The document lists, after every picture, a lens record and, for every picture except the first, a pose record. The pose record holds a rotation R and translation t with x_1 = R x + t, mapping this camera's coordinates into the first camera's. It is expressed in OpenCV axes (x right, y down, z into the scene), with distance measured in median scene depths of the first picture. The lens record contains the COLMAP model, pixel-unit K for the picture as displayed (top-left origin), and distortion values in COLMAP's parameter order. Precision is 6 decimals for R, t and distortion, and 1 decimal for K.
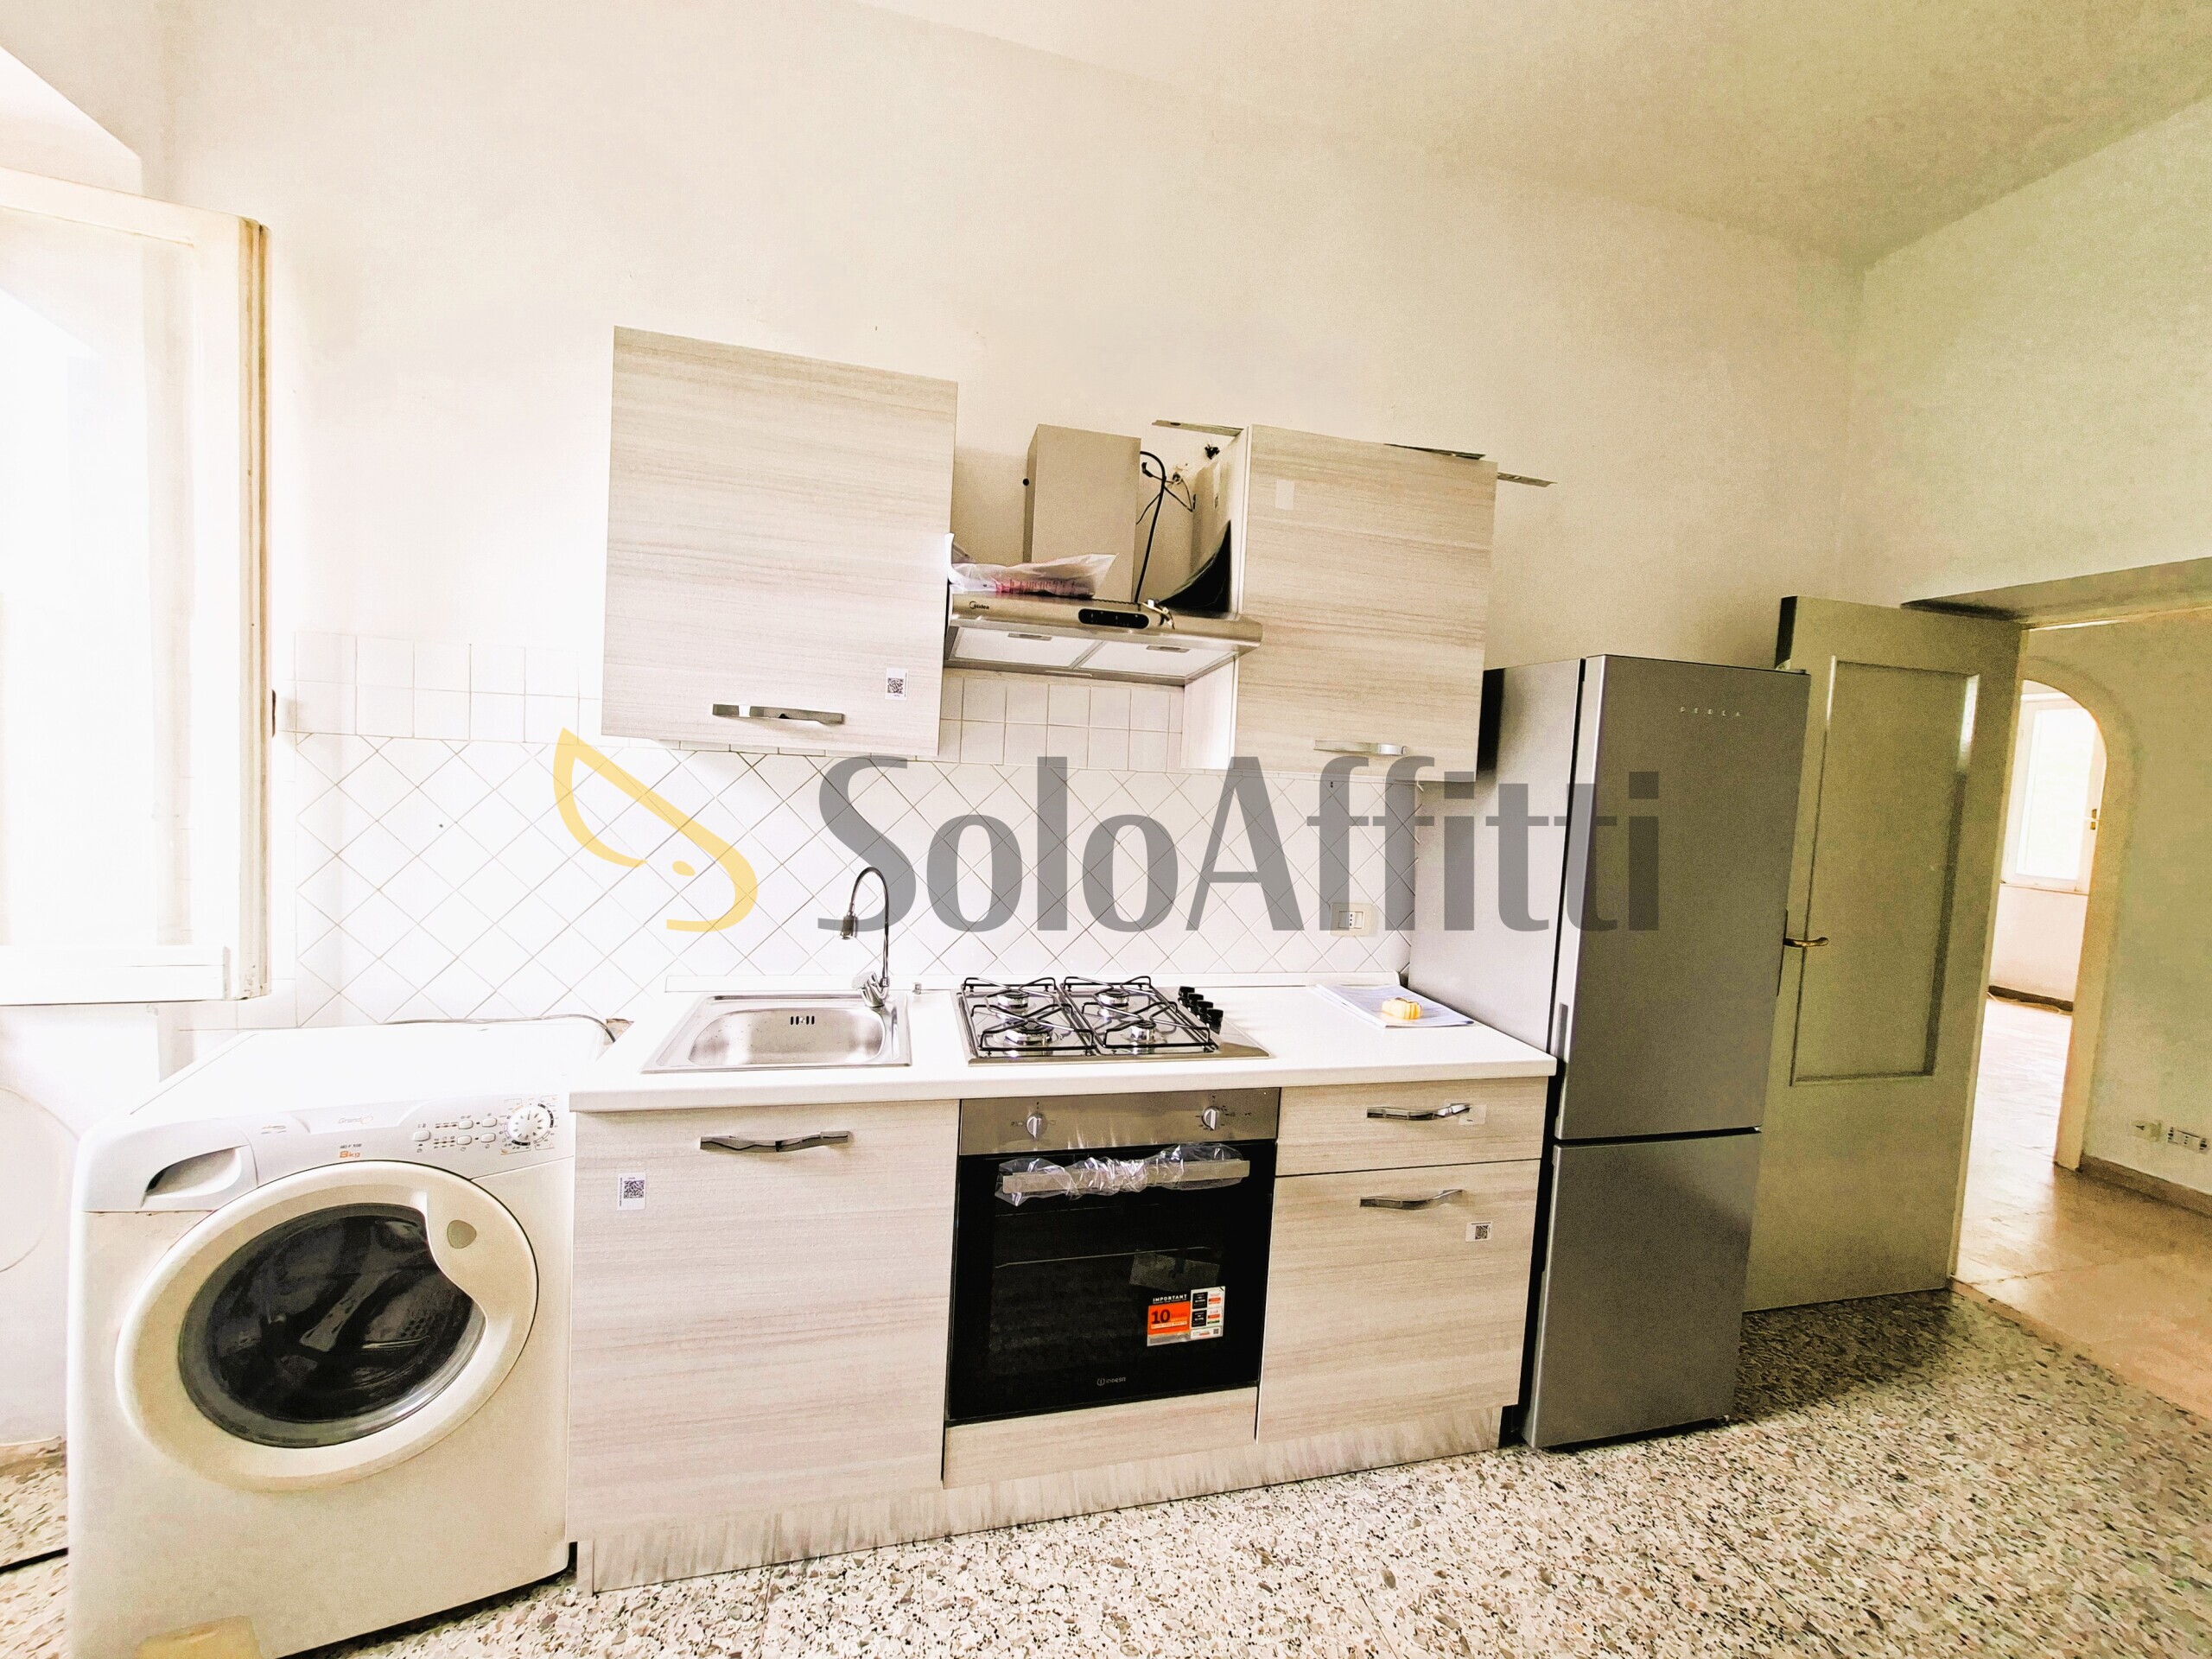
lens RADIAL K [[865.3, 0, 1103.9], [0, 865.3, 819.3], [0, 0, 1]] dist [-0.004502, 0.001512]
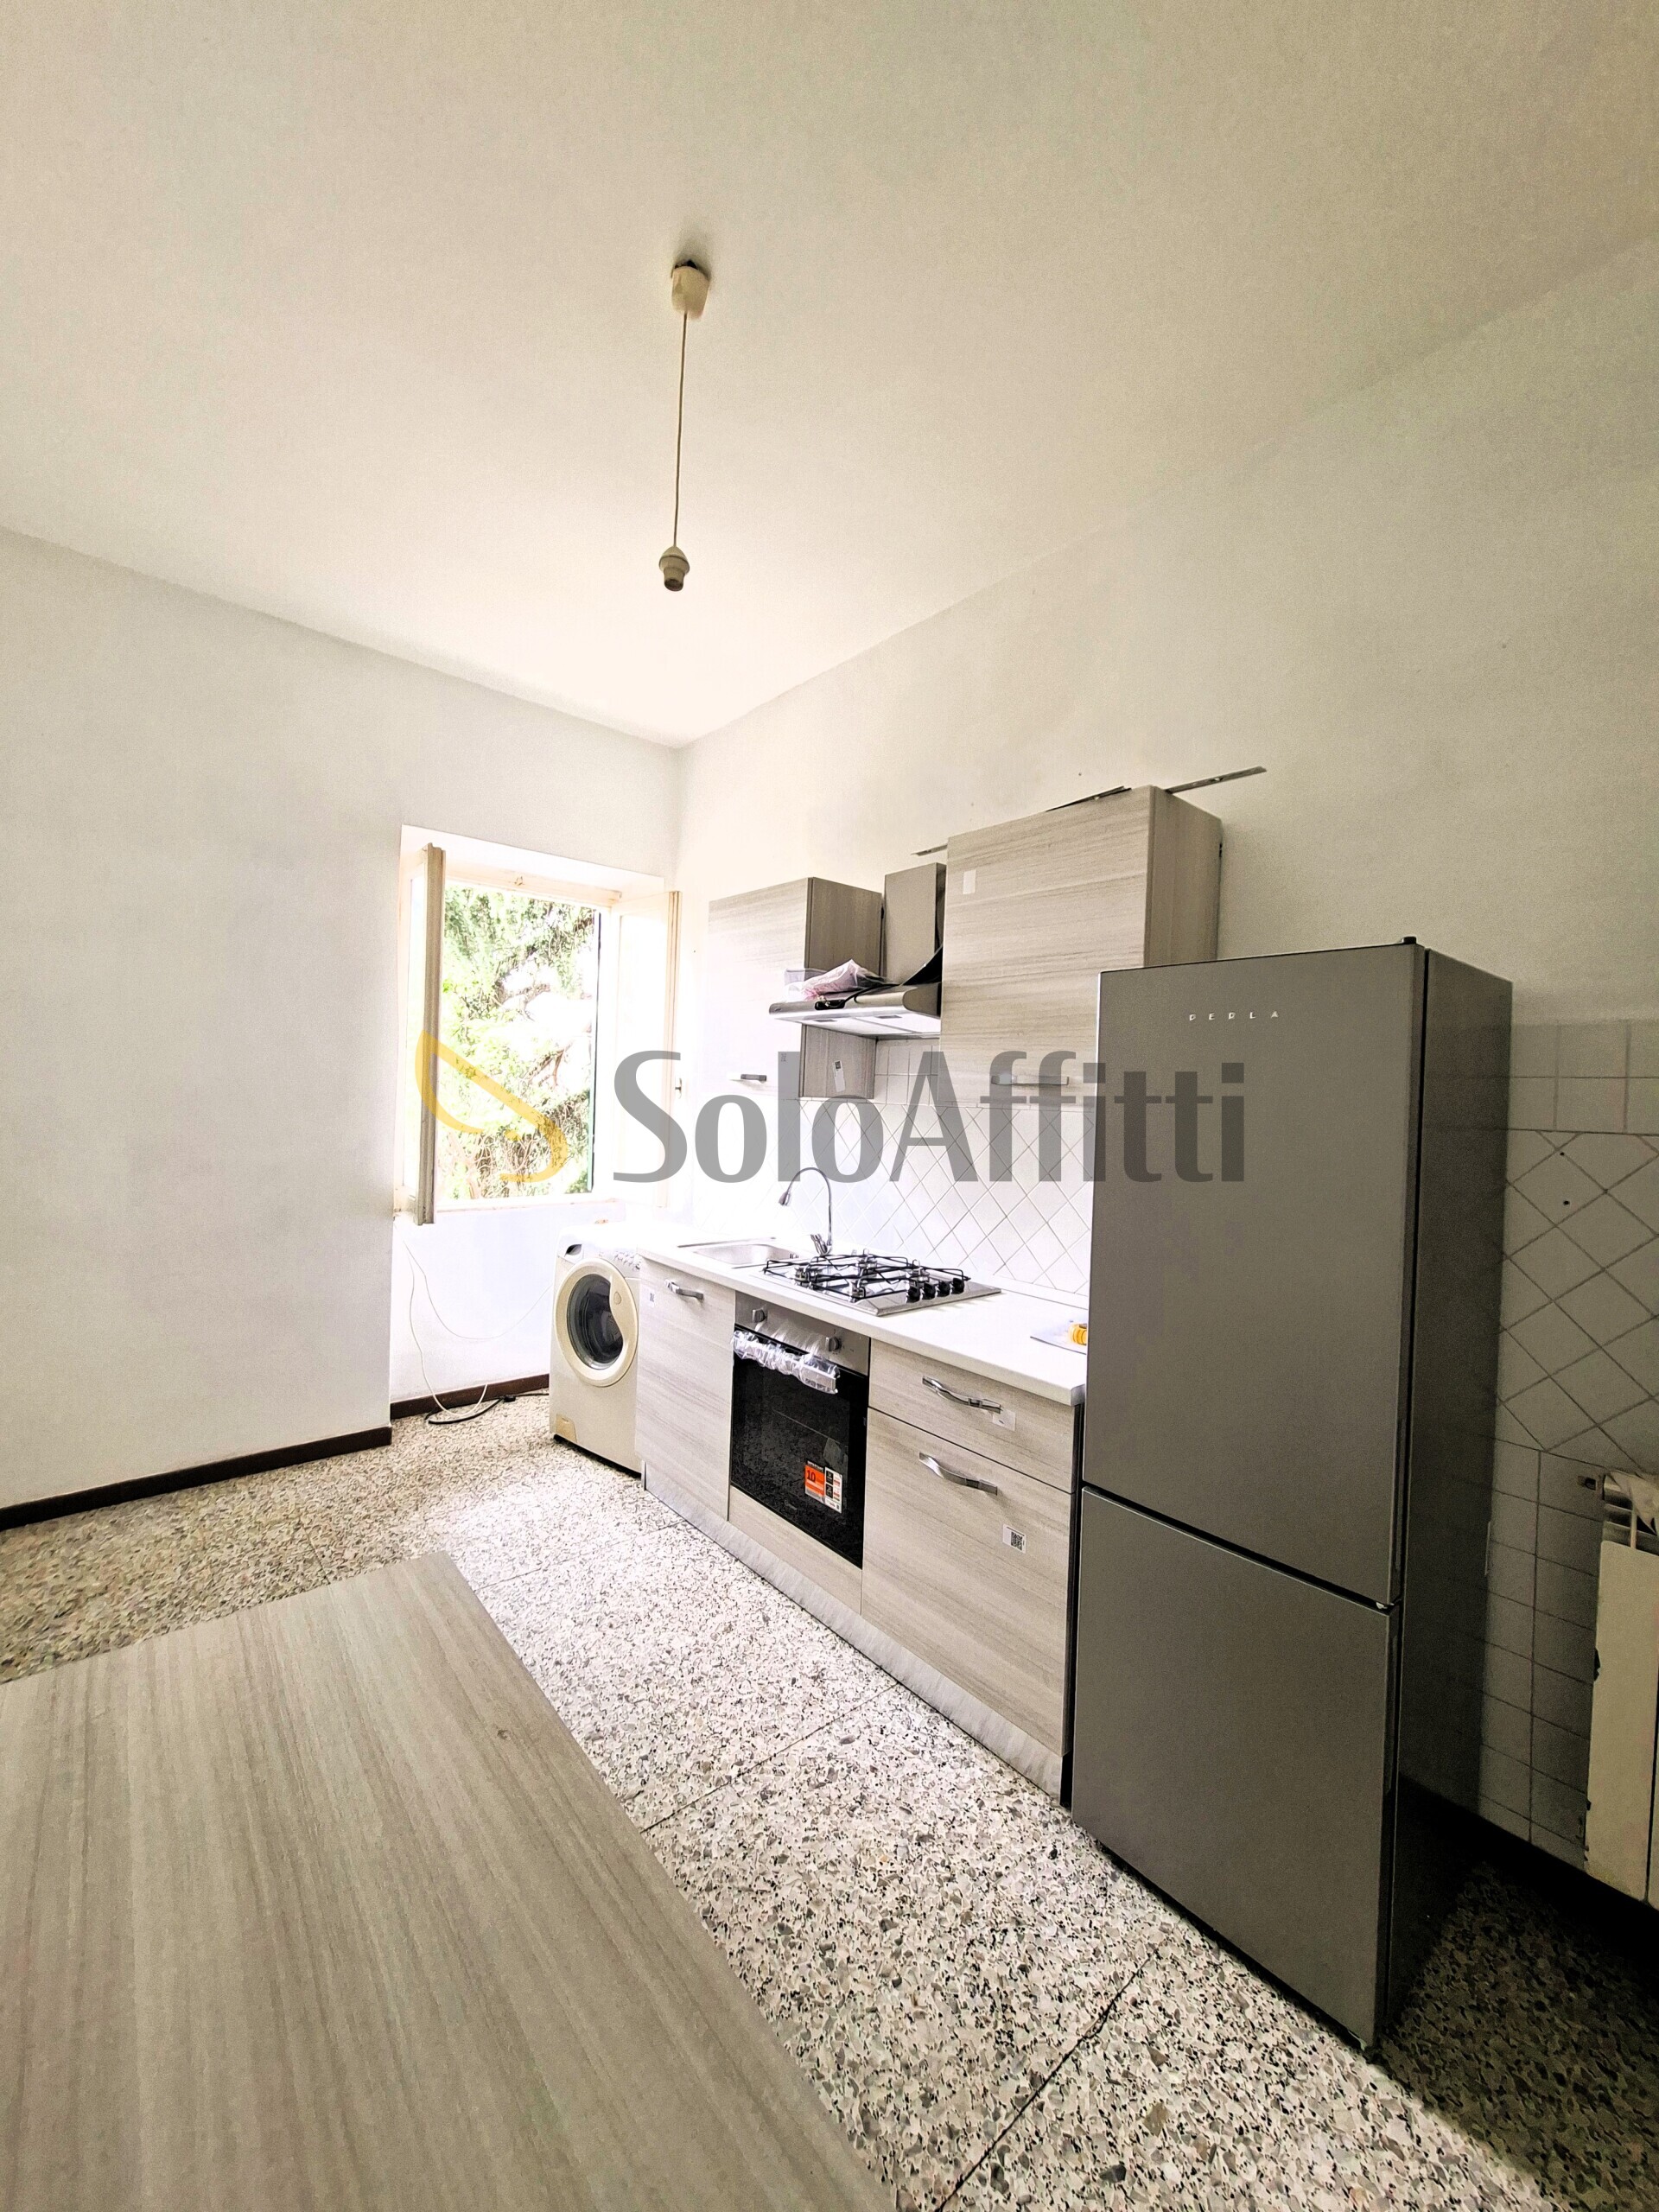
lens RADIAL K [[865.3, 0, 841.6], [0, 865.3, 1099.5], [0, 0, 1]] dist [-0.004502, 0.001512]
pose [[0.460671, -0.028654, -0.887108, 1.362140], [-0.061750, 0.996022, -0.064238, 0.034031], [0.885420, 0.084371, 0.457069, 0.319401]]
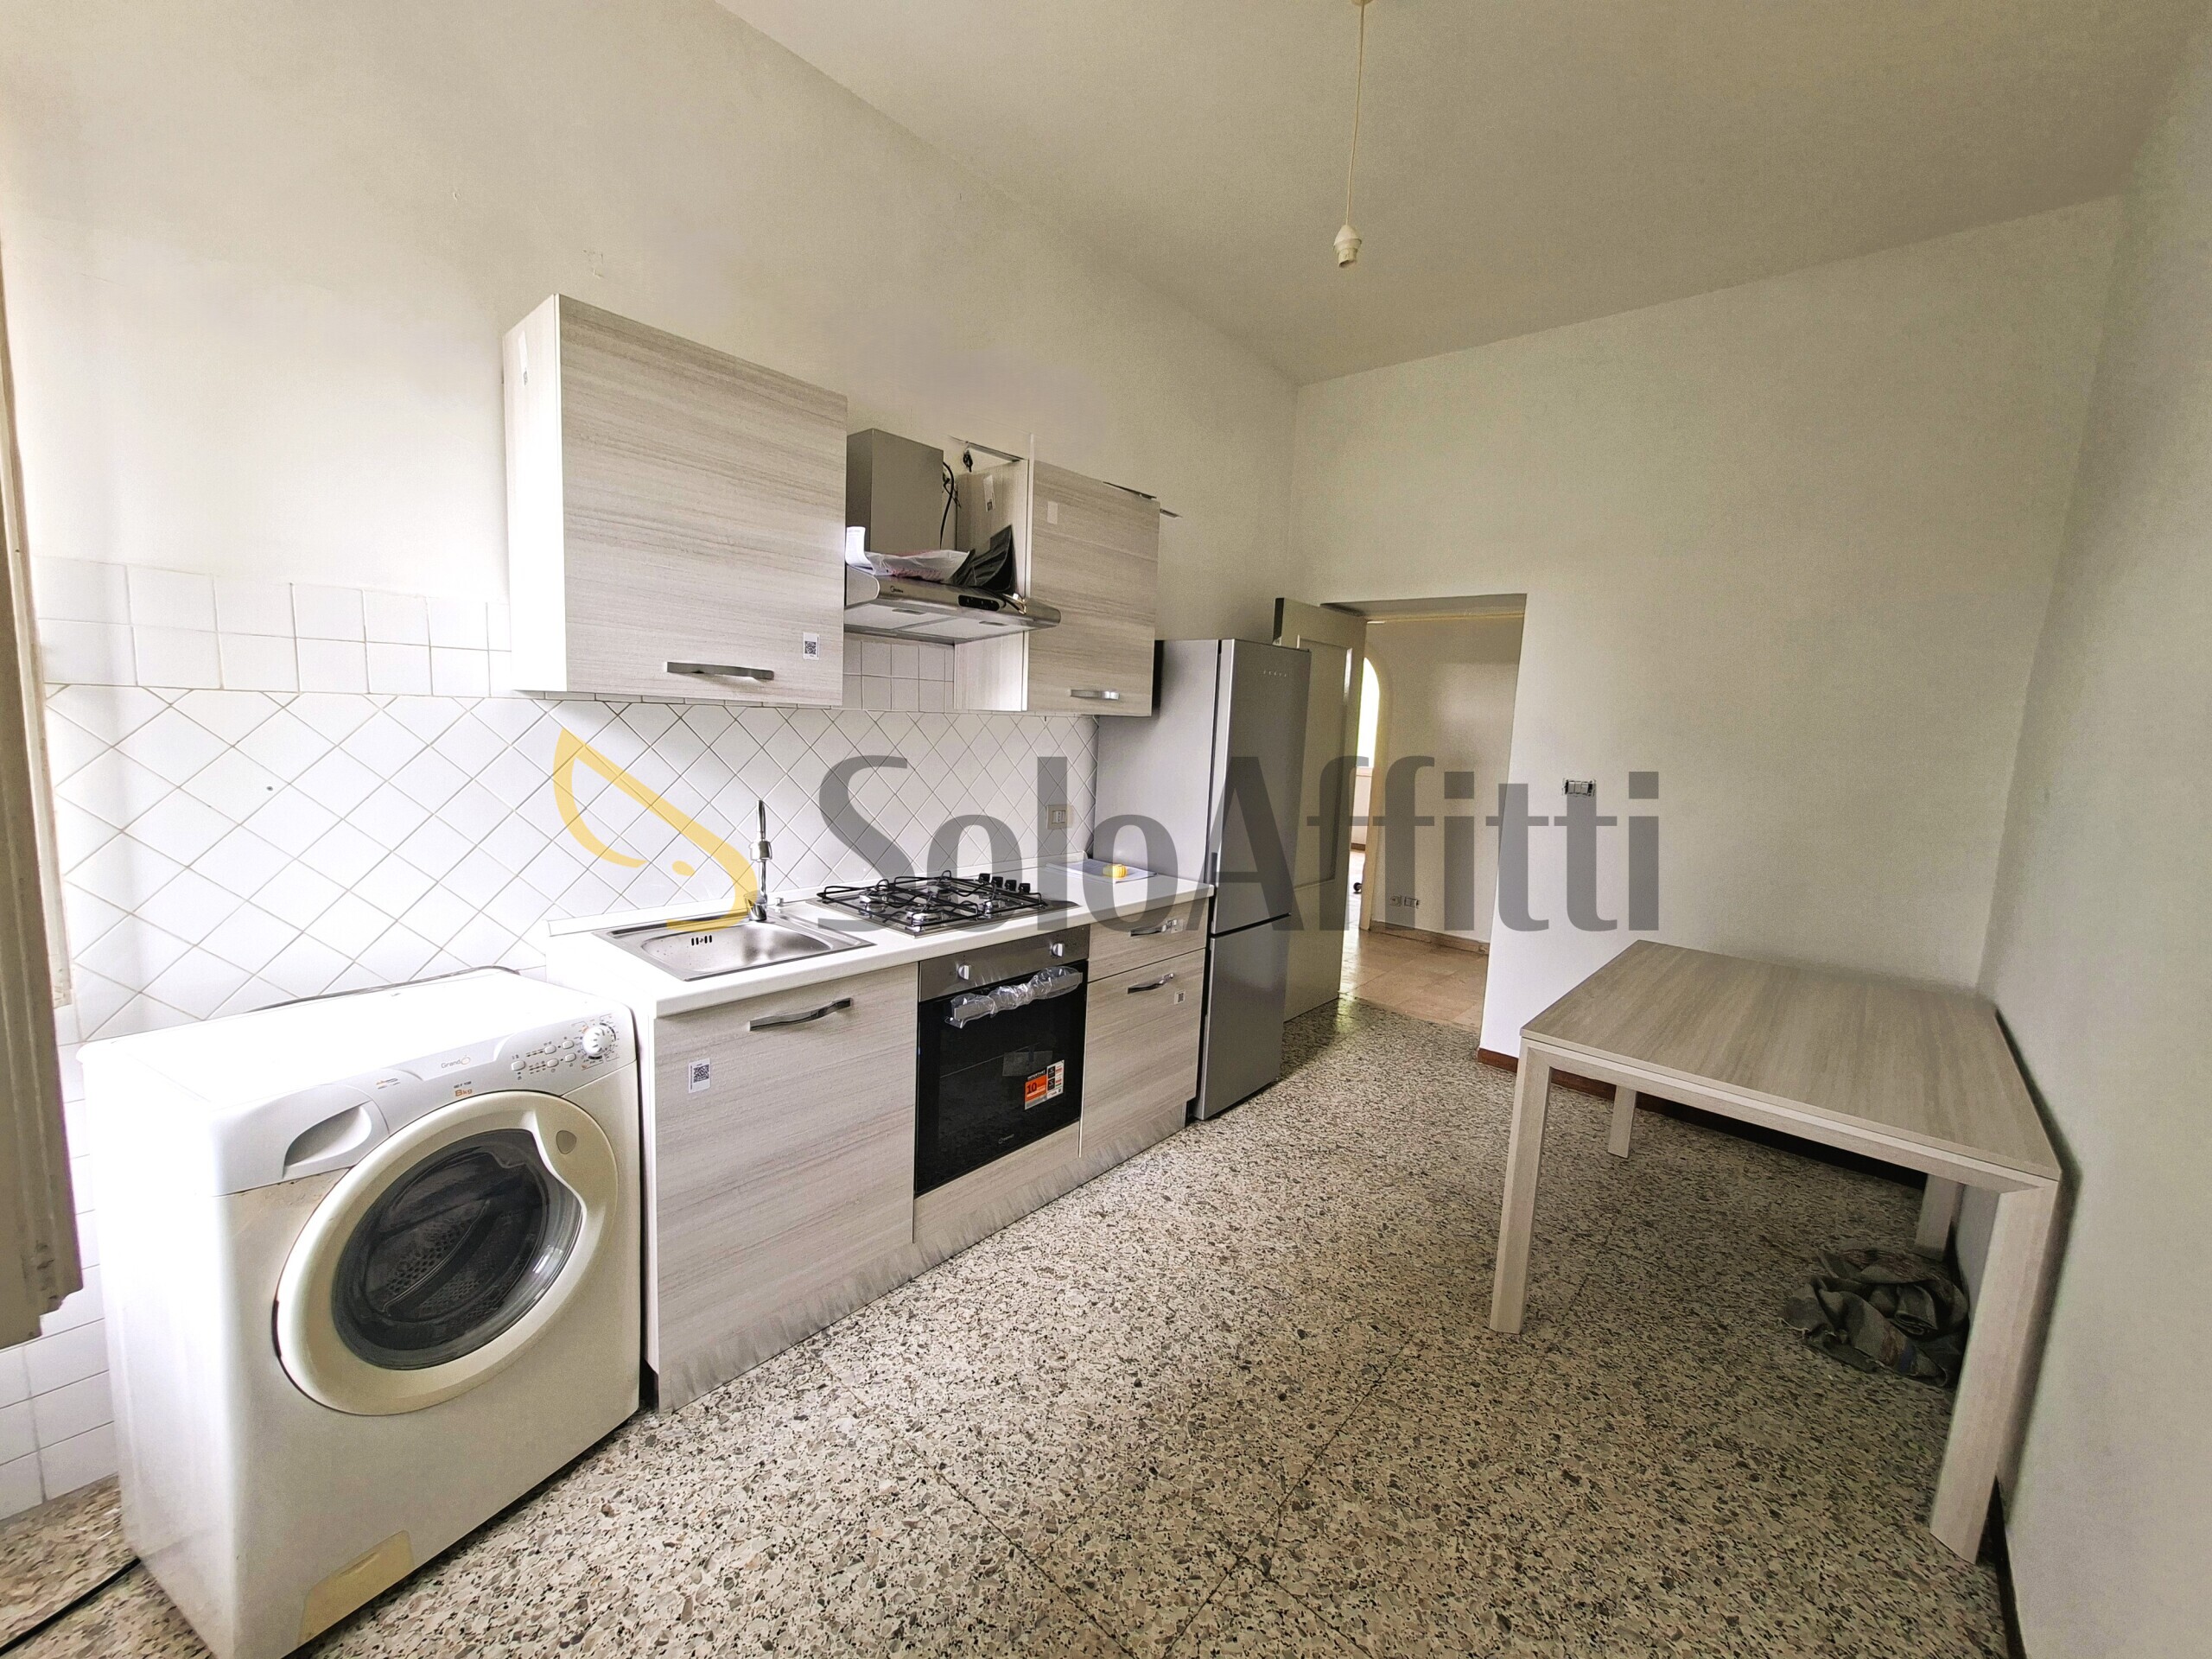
lens RADIAL K [[865.3, 0, 1098.3], [0, 865.3, 818.6], [0, 0, 1]] dist [-0.004502, 0.001512]
pose [[0.821558, -0.084321, 0.563855, -0.617778], [0.033858, 0.994473, 0.099386, -0.023284], [-0.569119, -0.062560, 0.819872, -0.237785]]
